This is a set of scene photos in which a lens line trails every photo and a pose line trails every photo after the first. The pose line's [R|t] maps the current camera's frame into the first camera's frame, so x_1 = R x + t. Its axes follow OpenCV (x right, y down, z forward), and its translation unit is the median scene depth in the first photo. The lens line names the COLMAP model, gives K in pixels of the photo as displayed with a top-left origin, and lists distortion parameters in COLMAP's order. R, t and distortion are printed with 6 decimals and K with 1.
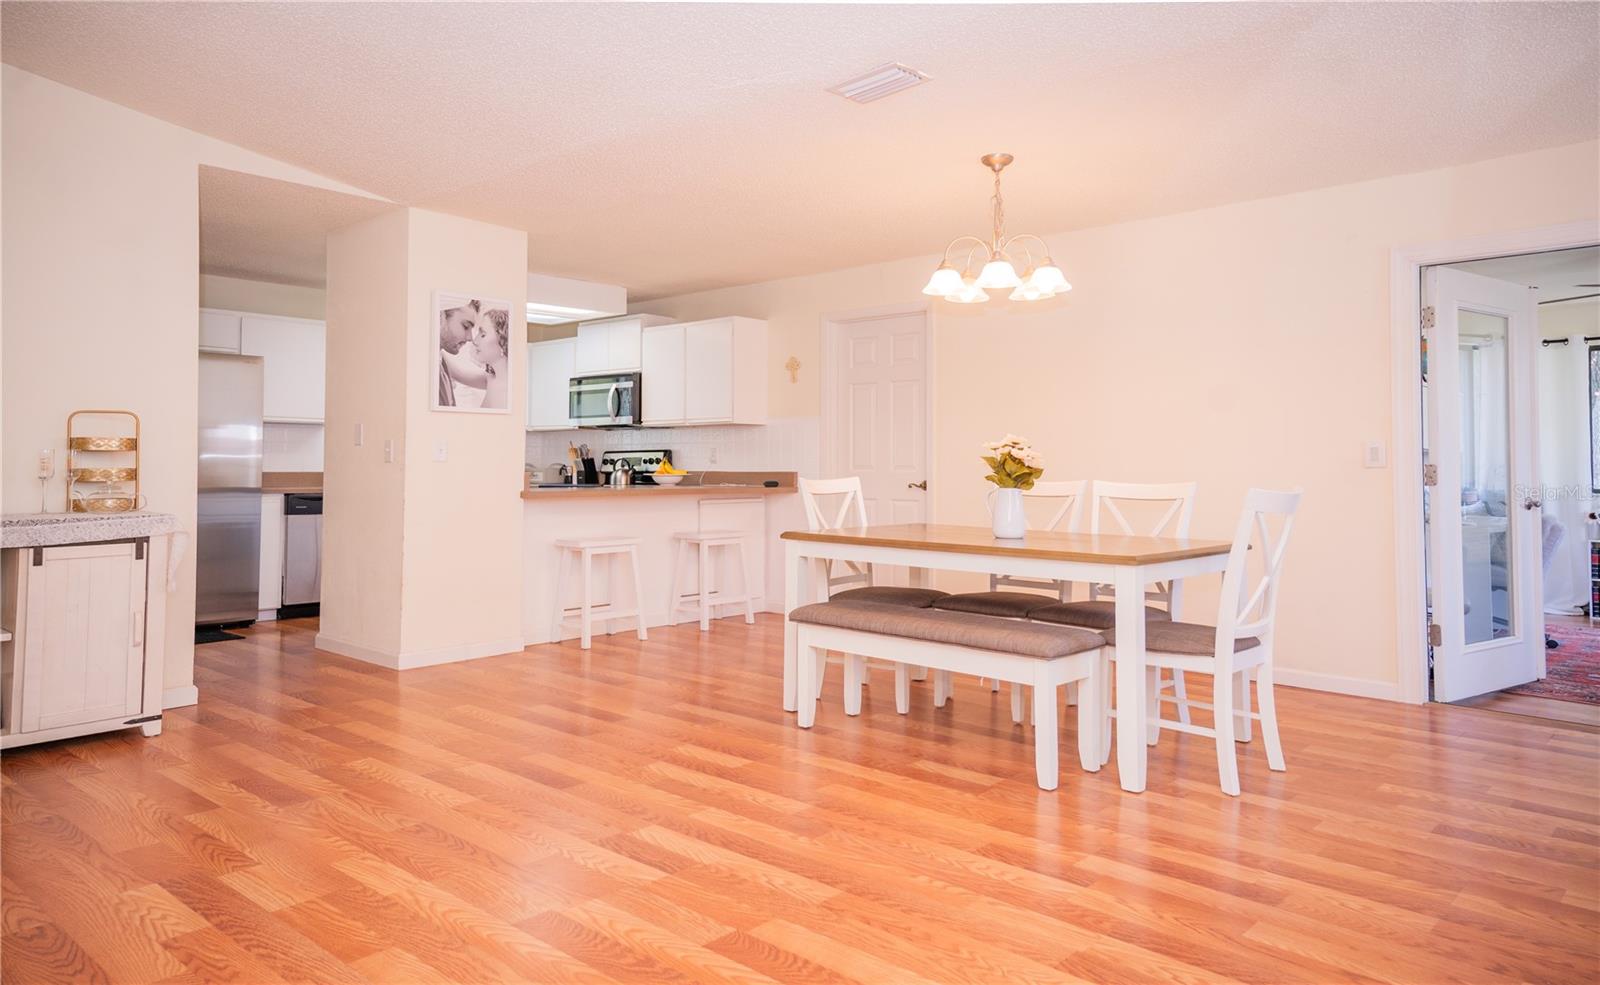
lens RADIAL K [[1042.8, 0, 796.6], [0, 1042.8, 432.6], [0, 0, 1]] dist [0.047202, 0.007976]
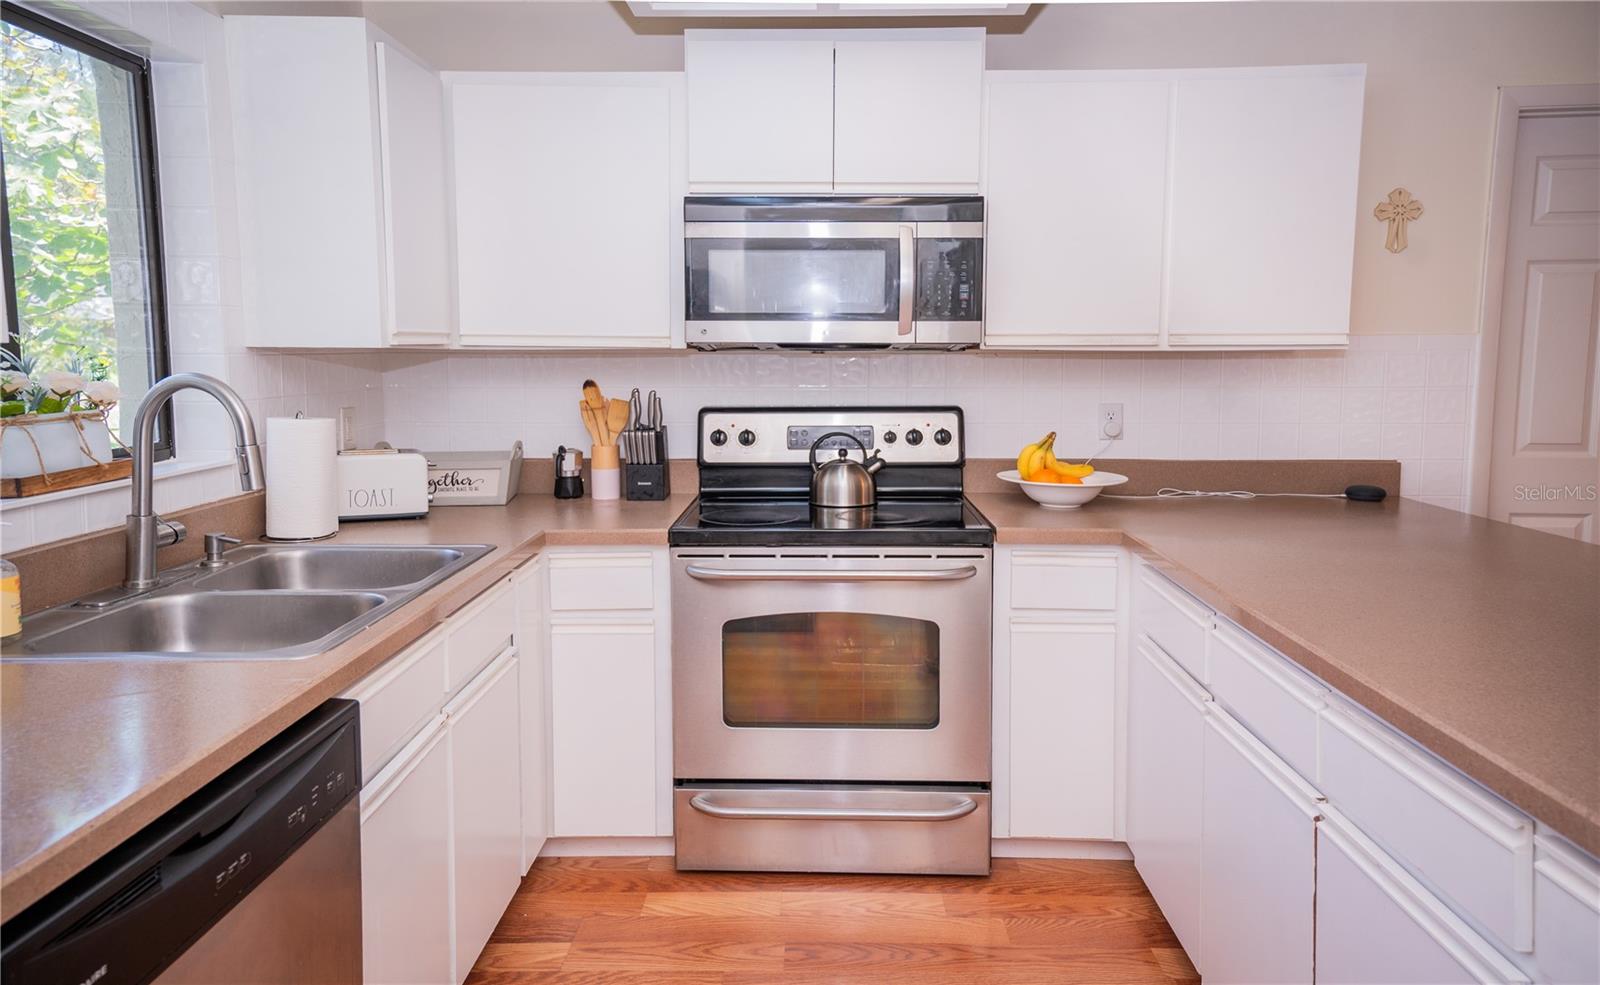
lens RADIAL K [[1042.8, 0, 796.6], [0, 1042.8, 432.6], [0, 0, 1]] dist [0.047202, 0.007976]
pose [[0.749204, -0.056450, 0.659929, -0.602949], [-0.017749, 0.994292, 0.105202, -0.019664], [-0.662101, -0.090531, 0.743926, 1.056139]]
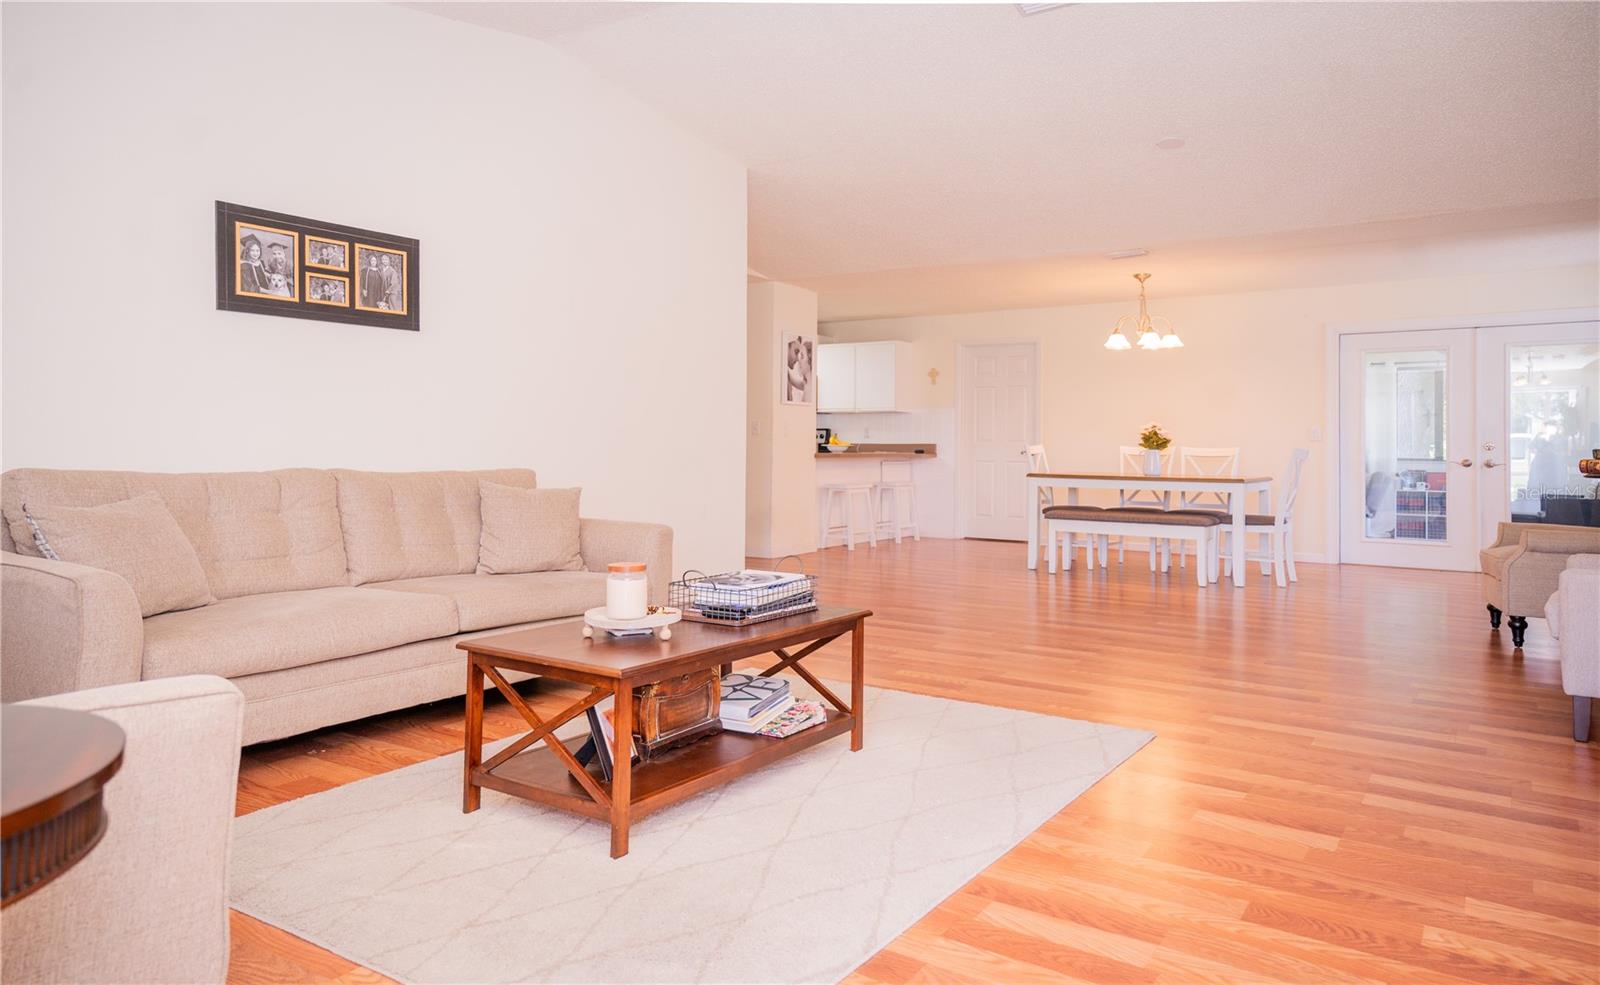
lens RADIAL K [[1042.8, 0, 796.6], [0, 1042.8, 432.6], [0, 0, 1]] dist [0.047202, 0.007976]
pose [[0.987989, 0.007294, 0.154350, -0.549927], [-0.010020, 0.999807, 0.016890, -0.003158], [-0.154197, -0.018233, 0.987872, -0.597450]]
